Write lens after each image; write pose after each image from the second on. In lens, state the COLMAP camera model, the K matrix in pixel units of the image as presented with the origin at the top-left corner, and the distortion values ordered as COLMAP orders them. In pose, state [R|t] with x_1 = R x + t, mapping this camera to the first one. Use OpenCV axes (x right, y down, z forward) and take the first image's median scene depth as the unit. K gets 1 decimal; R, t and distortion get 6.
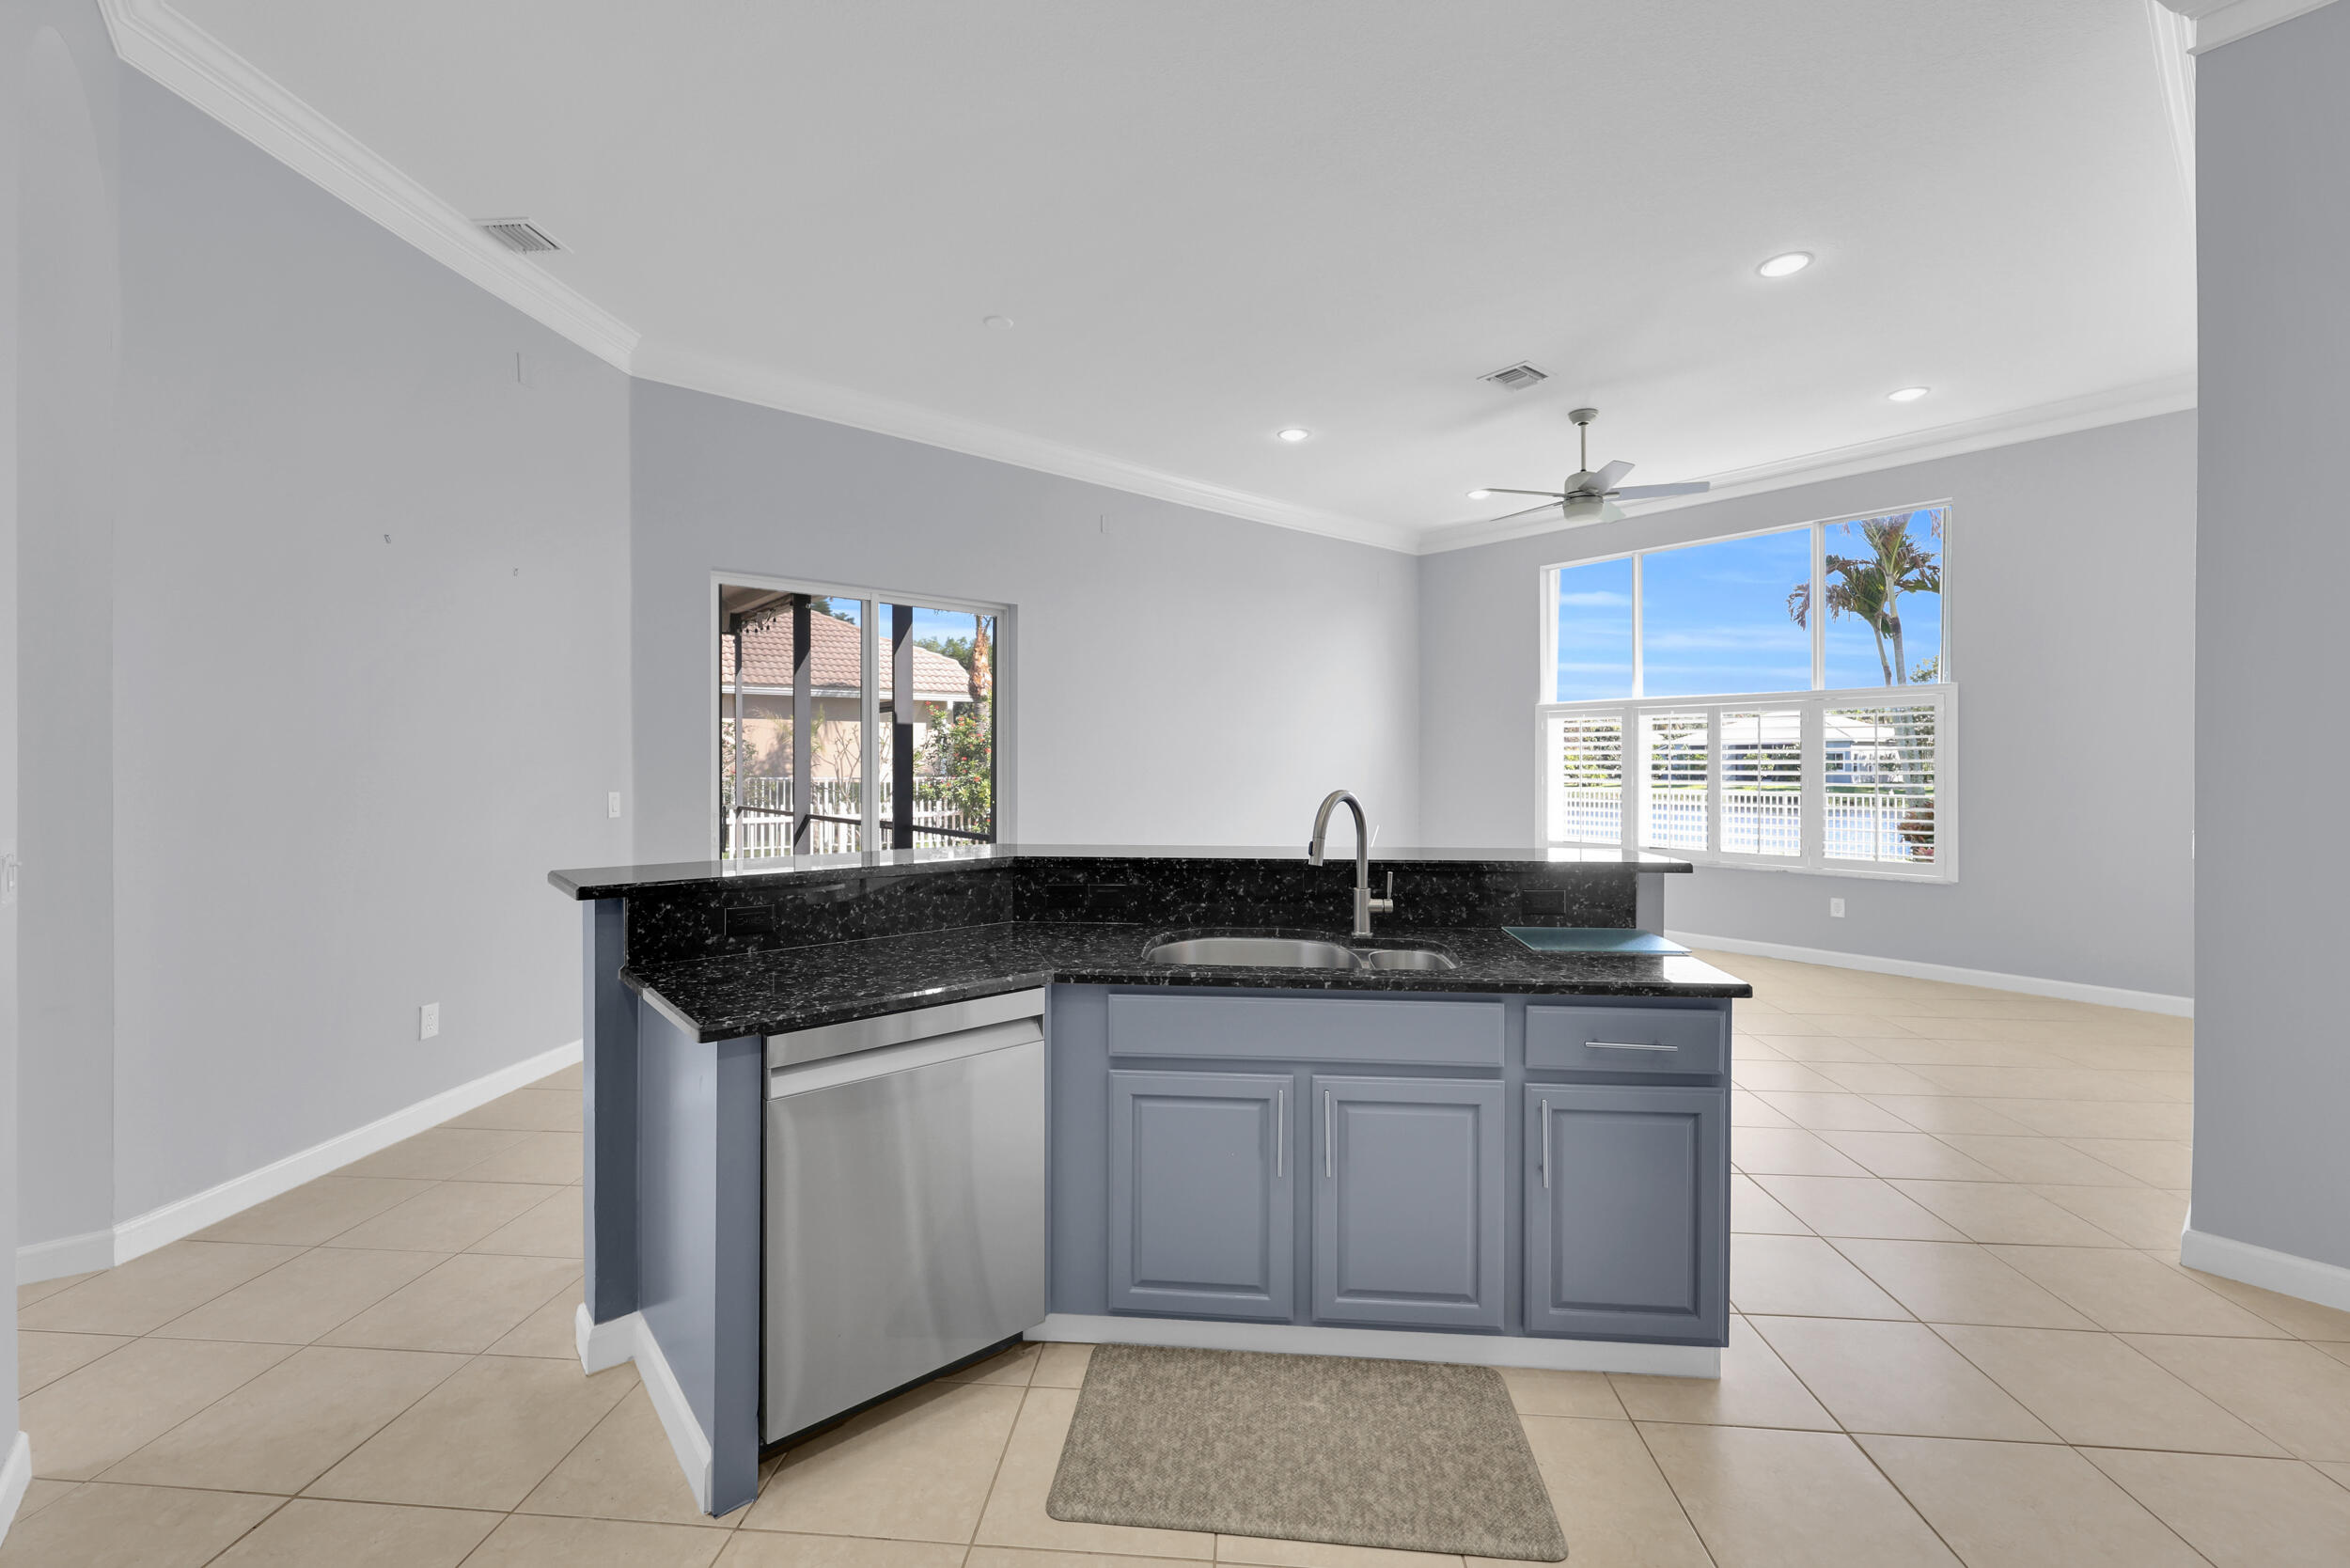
lens RADIAL K [[958.5, 0, 1174.8], [0, 958.5, 777.0], [0, 0, 1]] dist [0.001467, -0.000144]
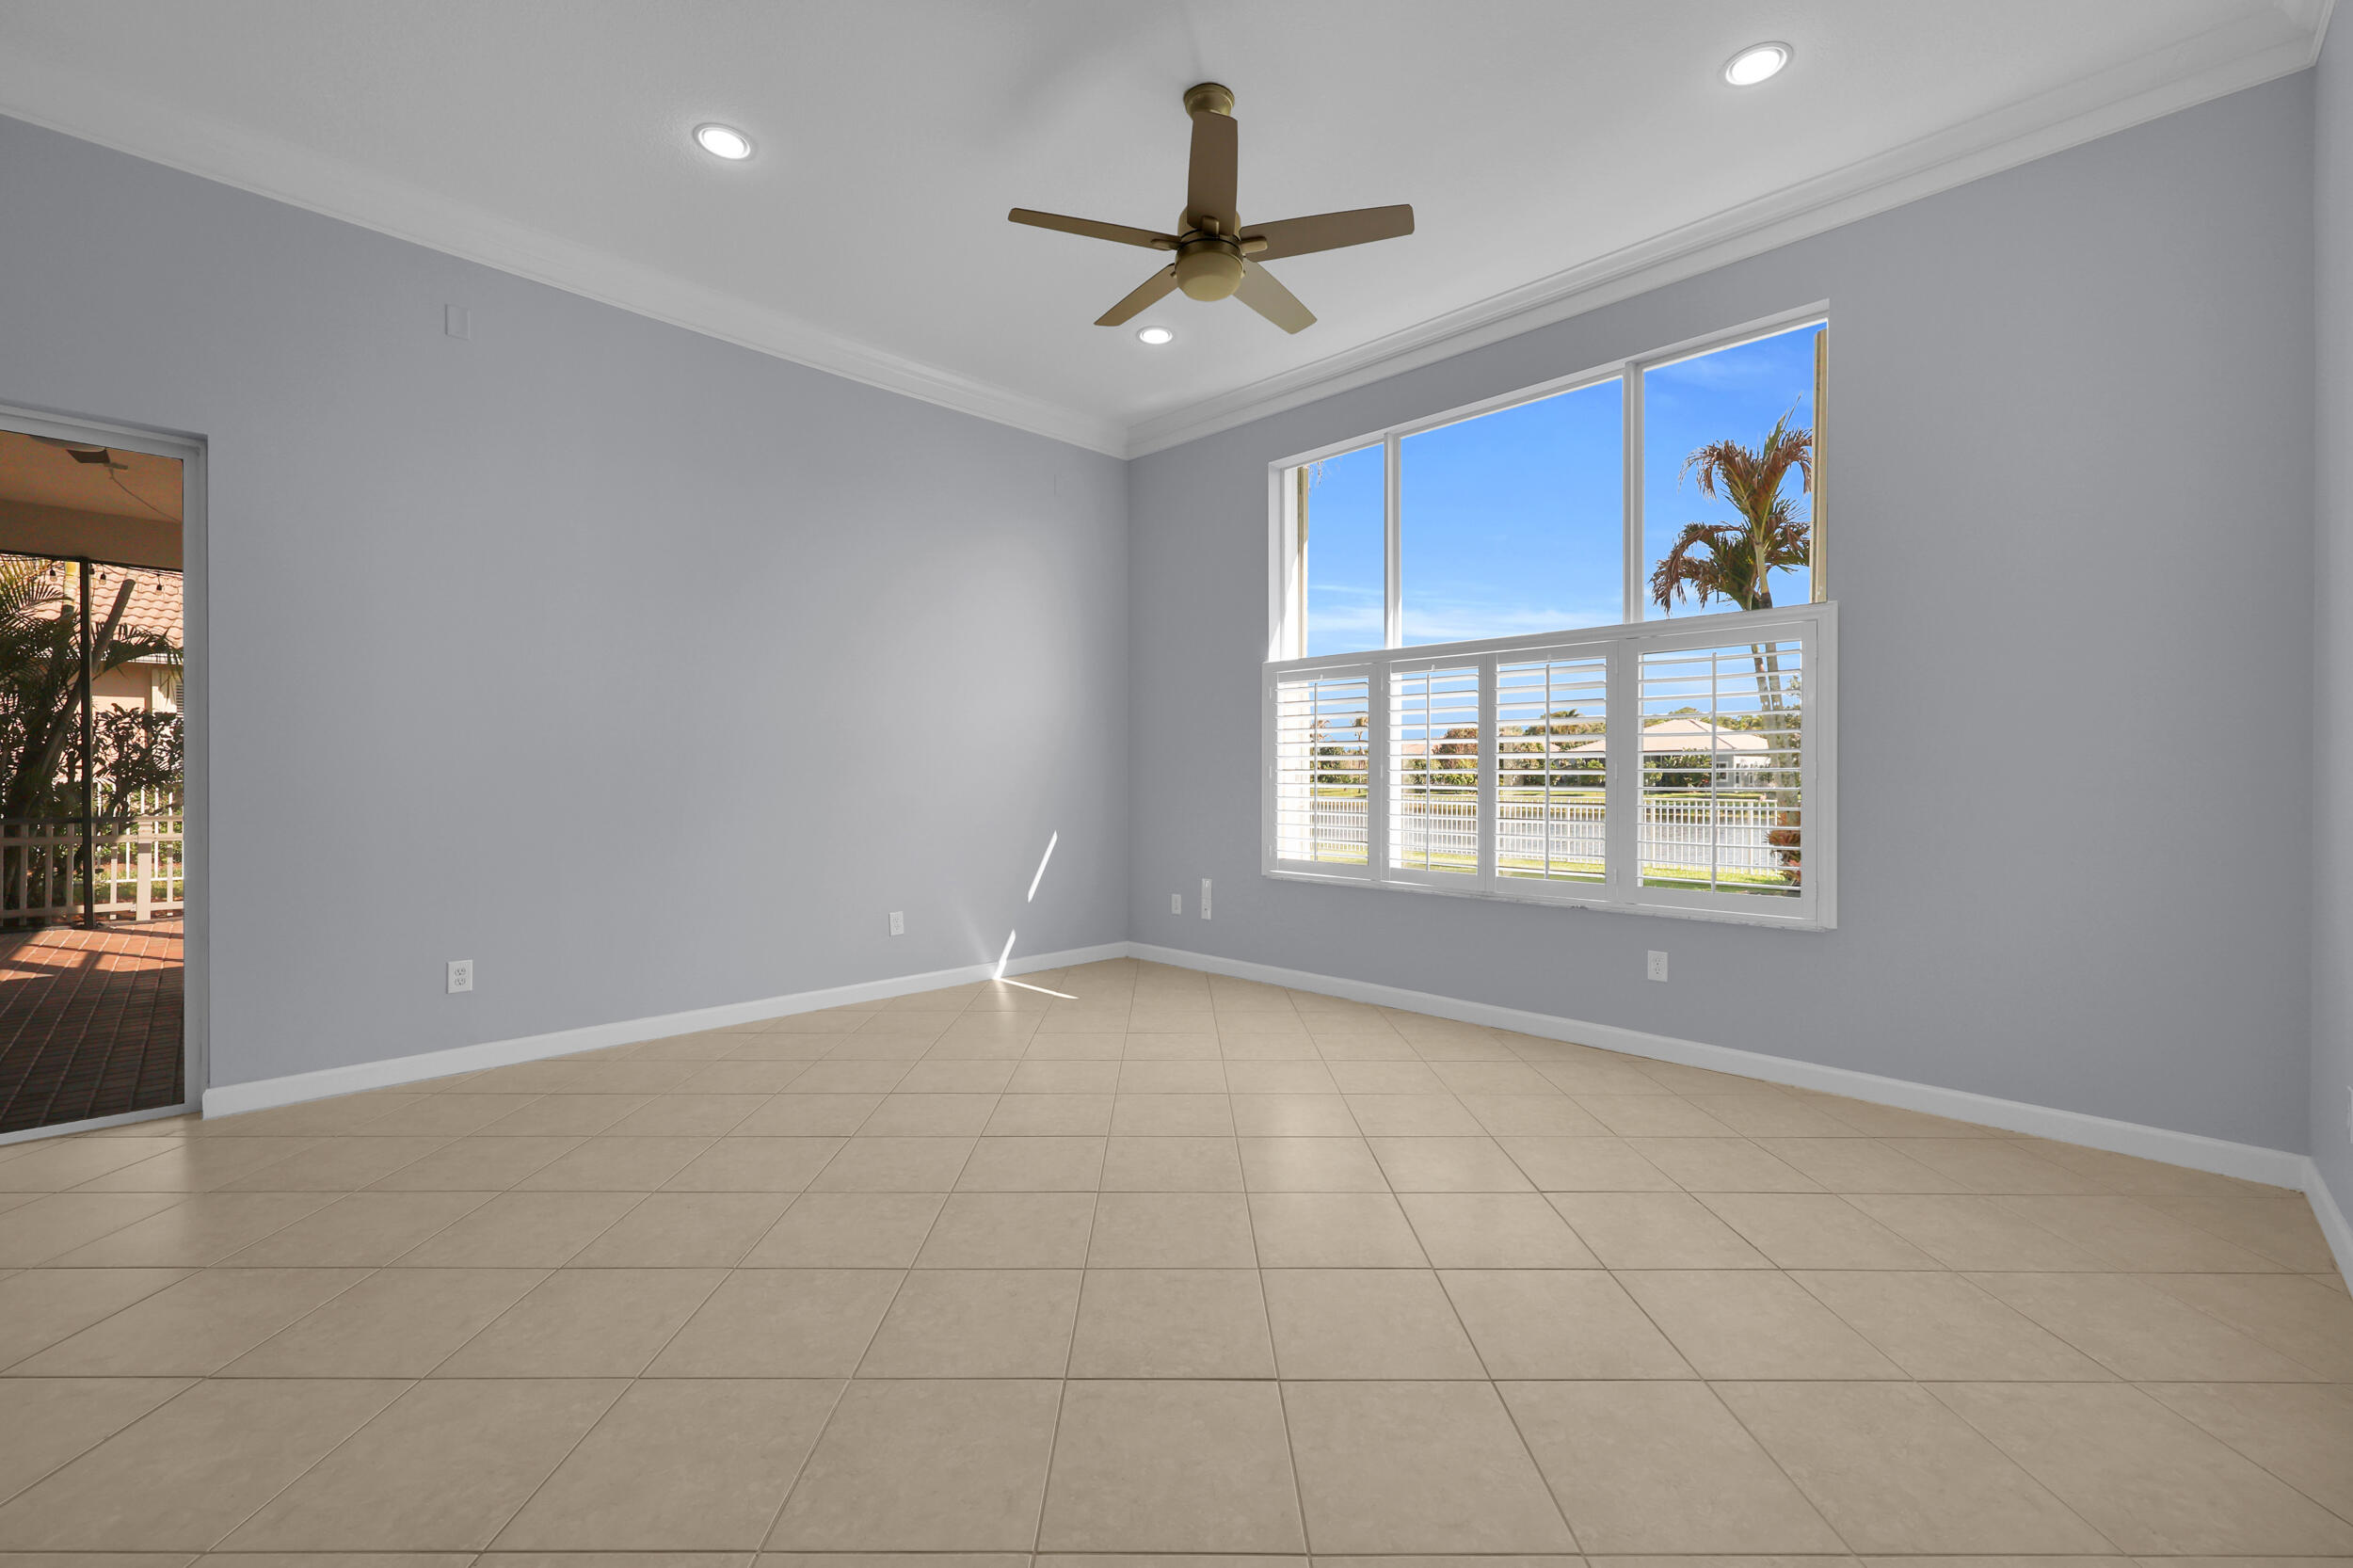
lens RADIAL K [[959.7, 0, 1176.3], [0, 959.7, 777.0], [0, 0, 1]] dist [0.001467, -0.000144]
pose [[0.996239, 0.006581, 0.086396, 0.144690], [-0.006074, 0.999963, -0.006137, 0.007581], [-0.086433, 0.005589, 0.996242, 0.179537]]
